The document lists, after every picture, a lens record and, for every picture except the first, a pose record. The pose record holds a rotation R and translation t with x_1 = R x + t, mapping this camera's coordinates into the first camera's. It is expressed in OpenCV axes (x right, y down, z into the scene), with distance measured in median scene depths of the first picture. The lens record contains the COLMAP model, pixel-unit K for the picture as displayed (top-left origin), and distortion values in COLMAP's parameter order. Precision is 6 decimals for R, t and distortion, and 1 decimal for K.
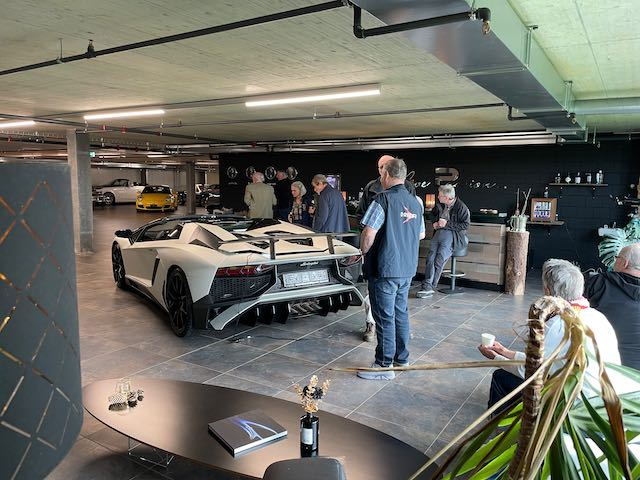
lens RADIAL K [[487.6, 0, 320.0], [0, 487.6, 240.0], [0, 0, 1]] dist [0.113025, -0.146593]
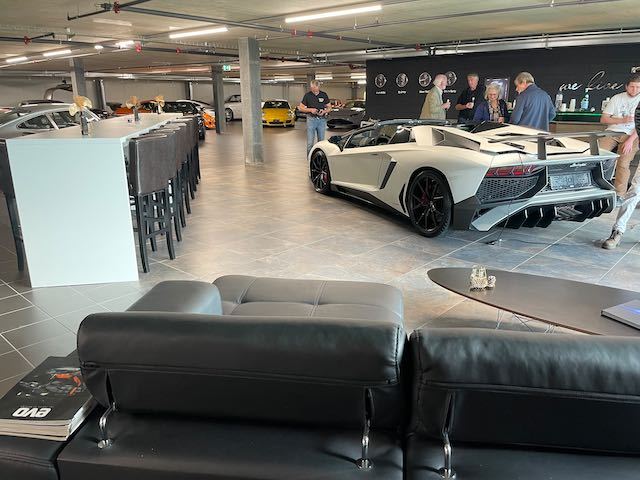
lens RADIAL K [[487.6, 0, 320.0], [0, 487.6, 240.0], [0, 0, 1]] dist [0.113025, -0.146593]
pose [[0.986311, 0.028821, -0.162359, -0.330812], [-0.002069, 0.986693, 0.162579, 0.034278], [0.164884, -0.160018, 0.973246, -0.032922]]
